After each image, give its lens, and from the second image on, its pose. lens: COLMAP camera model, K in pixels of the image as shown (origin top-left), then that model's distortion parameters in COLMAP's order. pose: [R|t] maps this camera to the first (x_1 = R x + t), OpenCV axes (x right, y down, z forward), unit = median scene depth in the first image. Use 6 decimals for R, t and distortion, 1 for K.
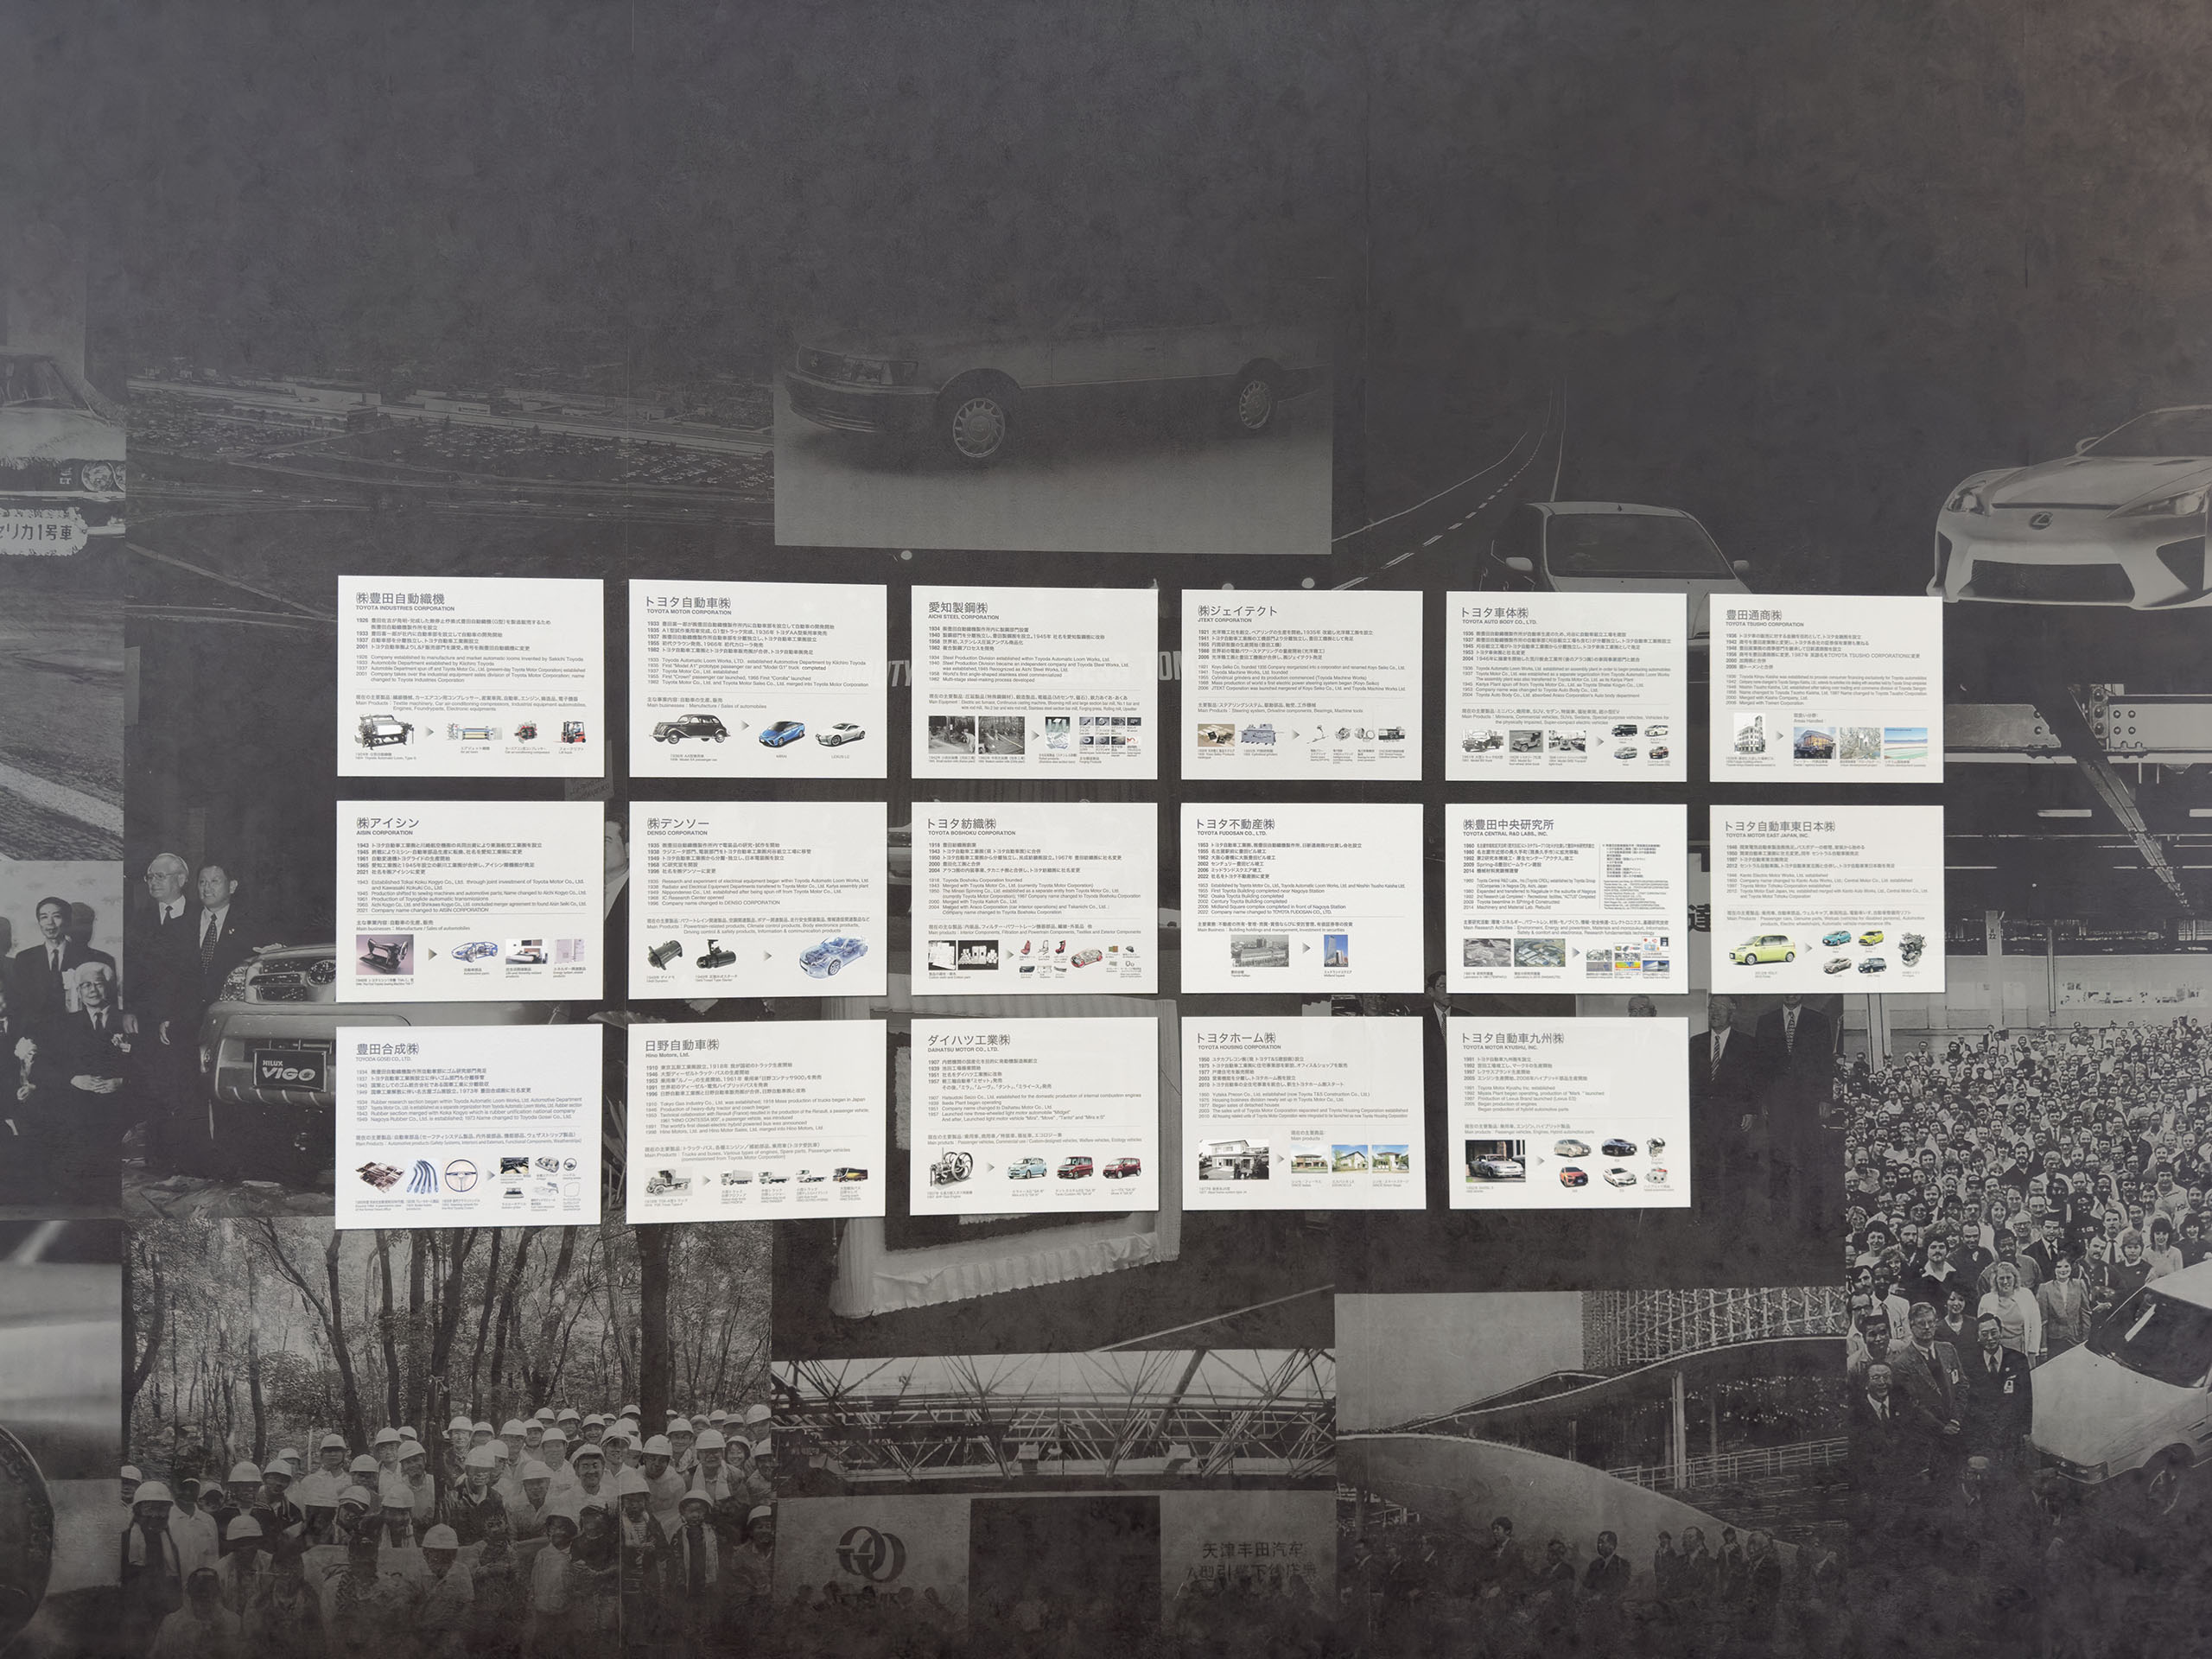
lens RADIAL K [[1575.5, 0, 1106.0], [0, 1575.5, 829.5], [0, 0, 1]] dist [-0.000939, -0.003940]
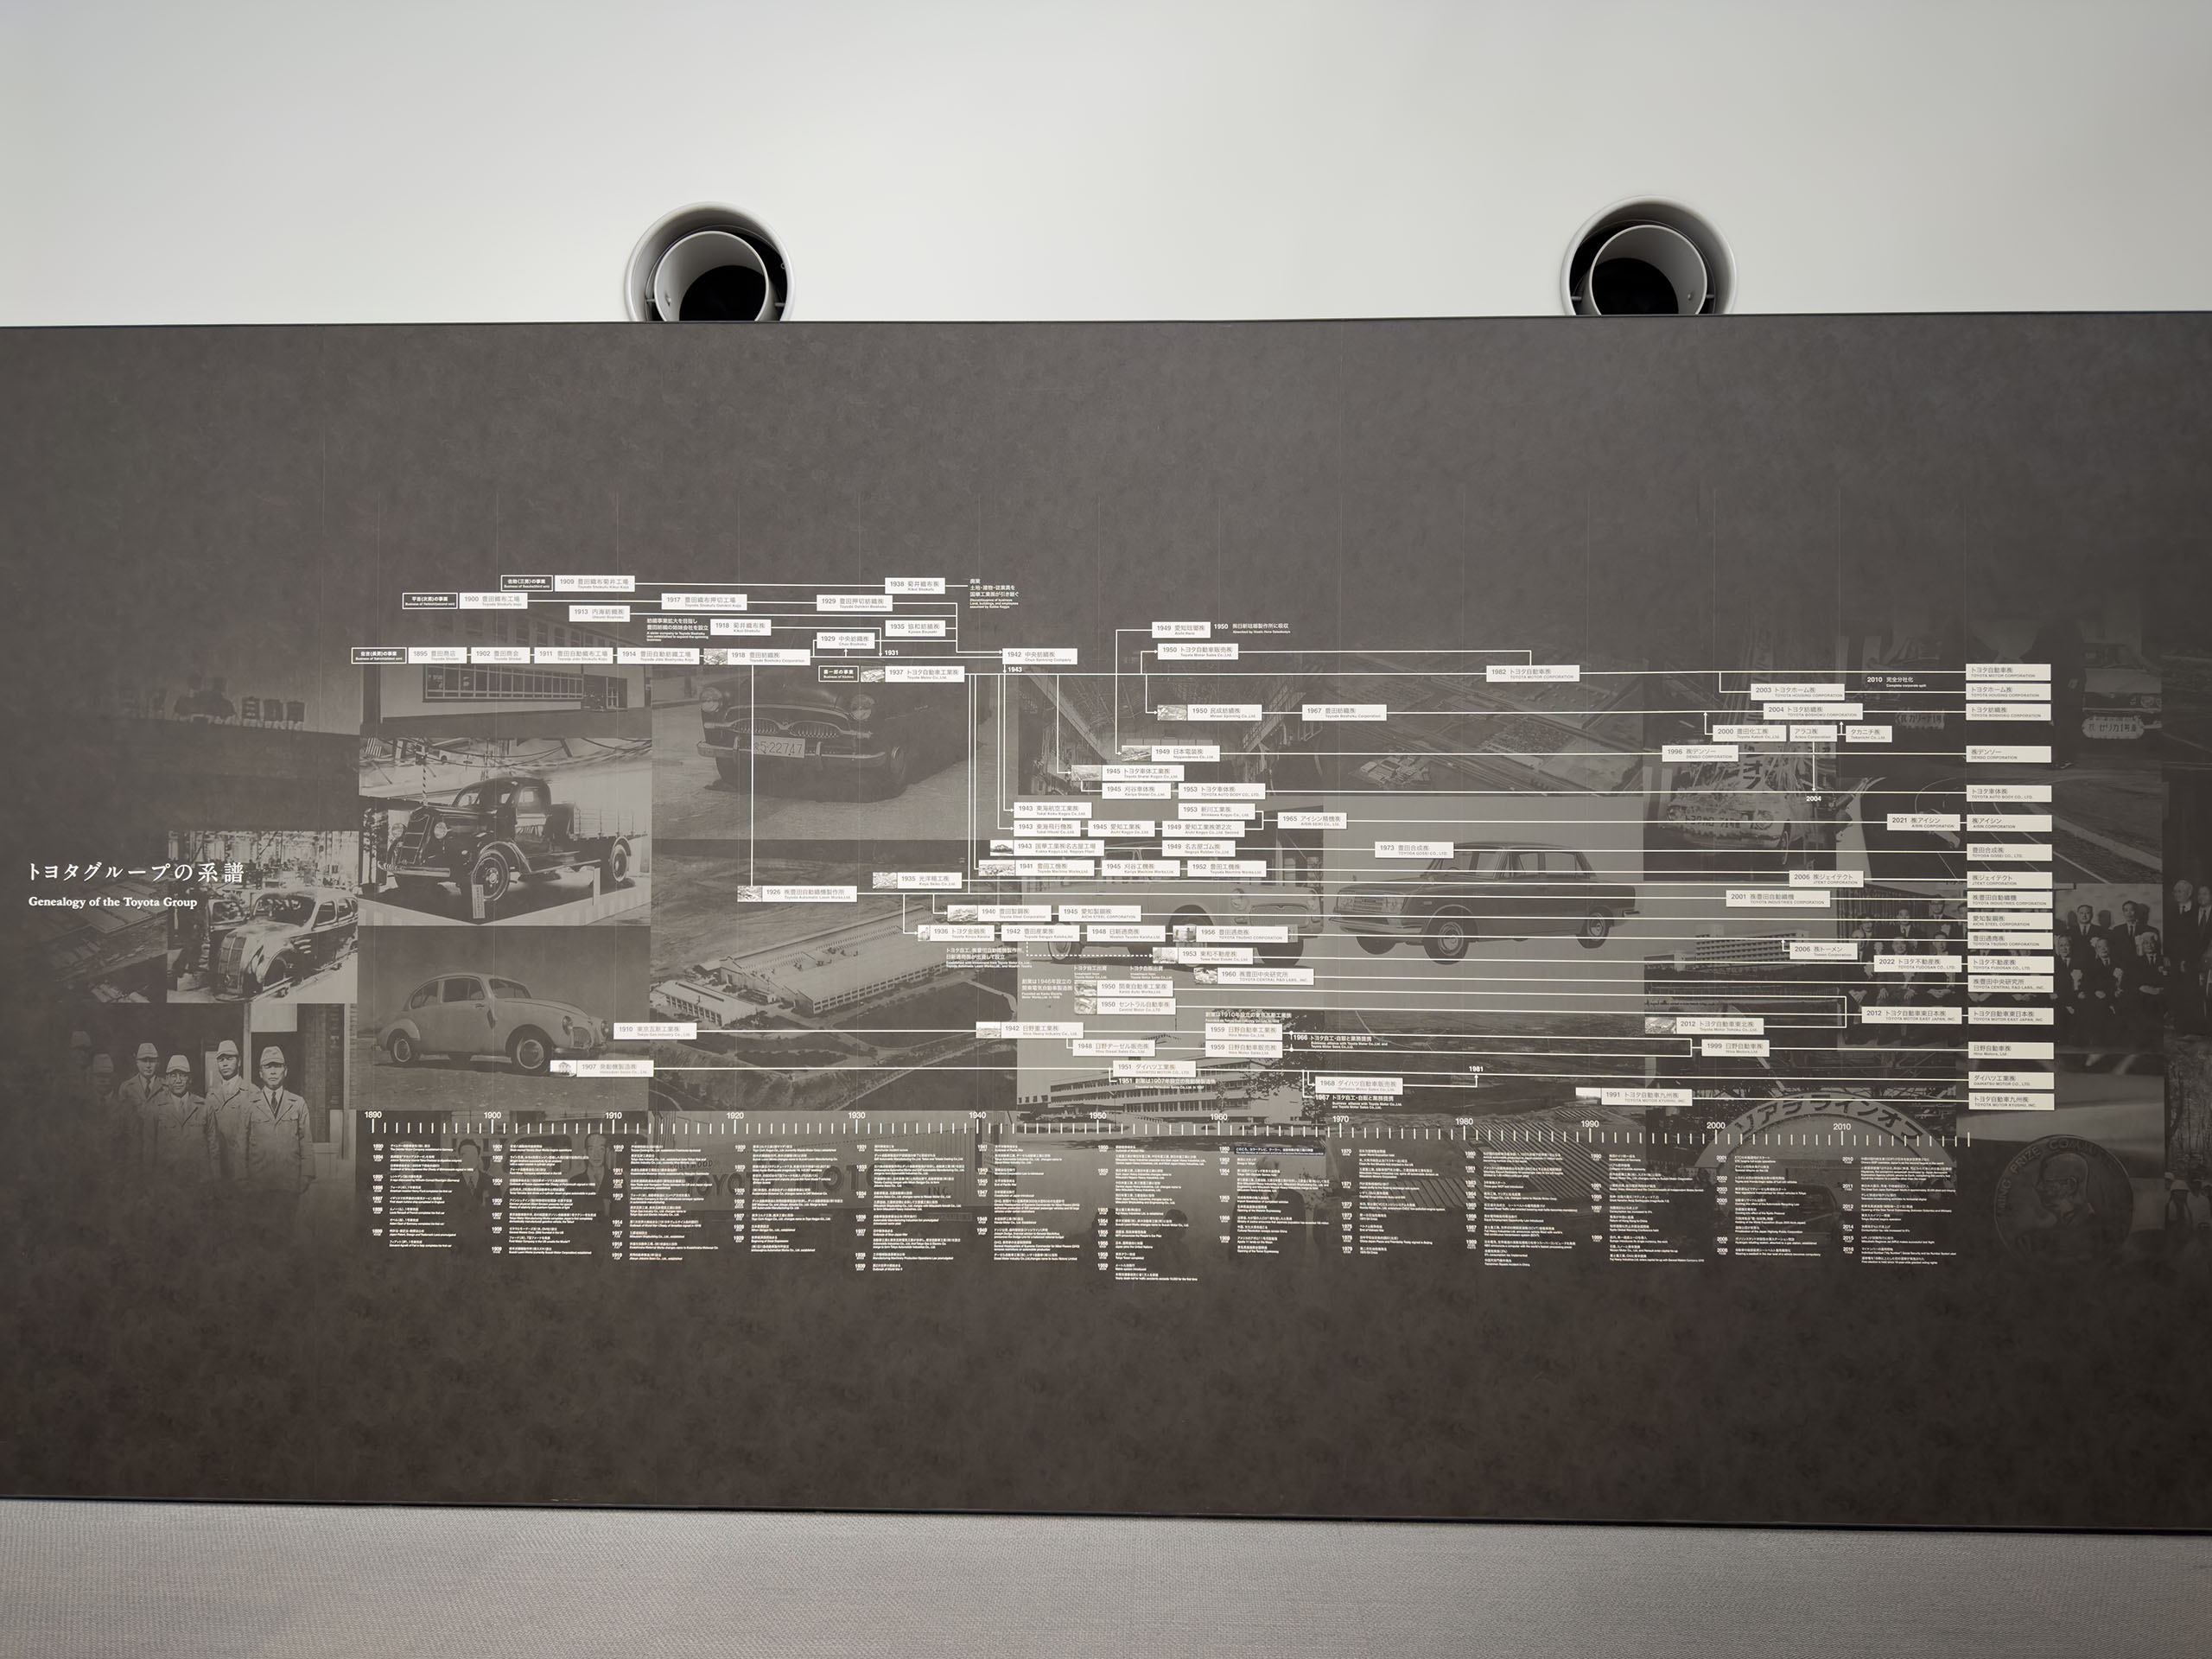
lens RADIAL K [[1575.5, 0, 1106.0], [0, 1575.5, 829.5], [0, 0, 1]] dist [-0.000939, -0.003940]
pose [[0.994654, 0.003440, -0.103202, -1.813117], [-0.004511, 0.999938, -0.010145, -0.025059], [0.103161, 0.010556, 0.994609, -1.236750]]
